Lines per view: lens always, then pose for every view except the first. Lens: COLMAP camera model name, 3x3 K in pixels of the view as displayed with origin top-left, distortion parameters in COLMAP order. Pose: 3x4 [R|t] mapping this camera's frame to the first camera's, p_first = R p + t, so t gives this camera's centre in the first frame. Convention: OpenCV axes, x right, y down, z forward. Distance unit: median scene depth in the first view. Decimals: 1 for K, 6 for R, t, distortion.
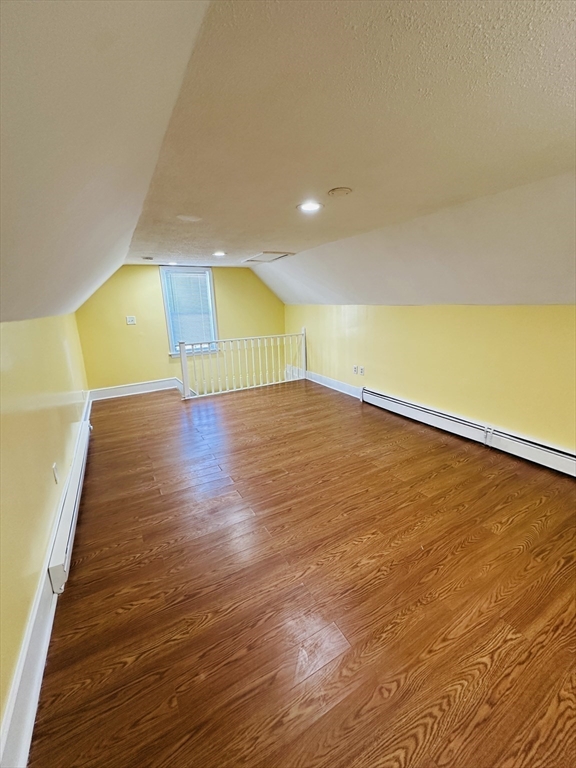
lens RADIAL K [[305.0, 0, 288.6], [0, 305.0, 383.1], [0, 0, 1]] dist [-0.002323, 0.000615]
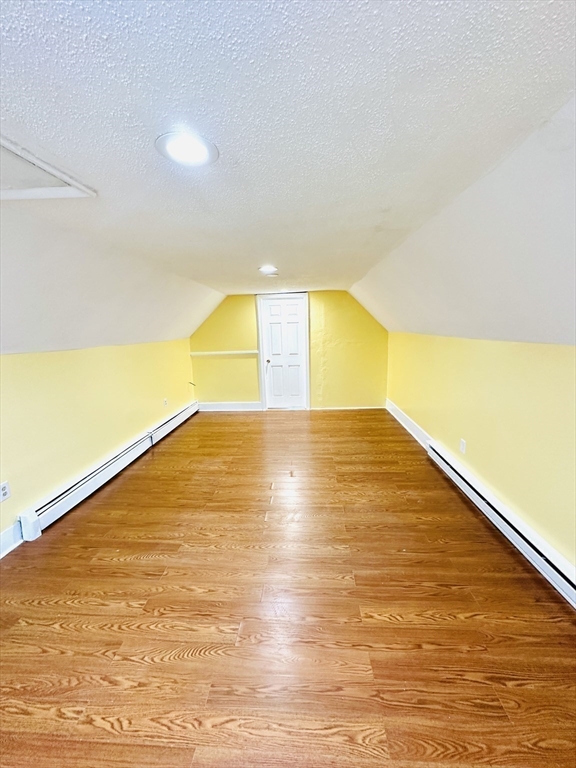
lens RADIAL K [[305.0, 0, 288.6], [0, 305.0, 383.1], [0, 0, 1]] dist [-0.002323, 0.000615]
pose [[-0.837530, -0.054160, 0.543700, -0.490177], [0.178436, 0.913406, 0.365855, -0.370657], [-0.516434, 0.403430, -0.755341, 1.376981]]
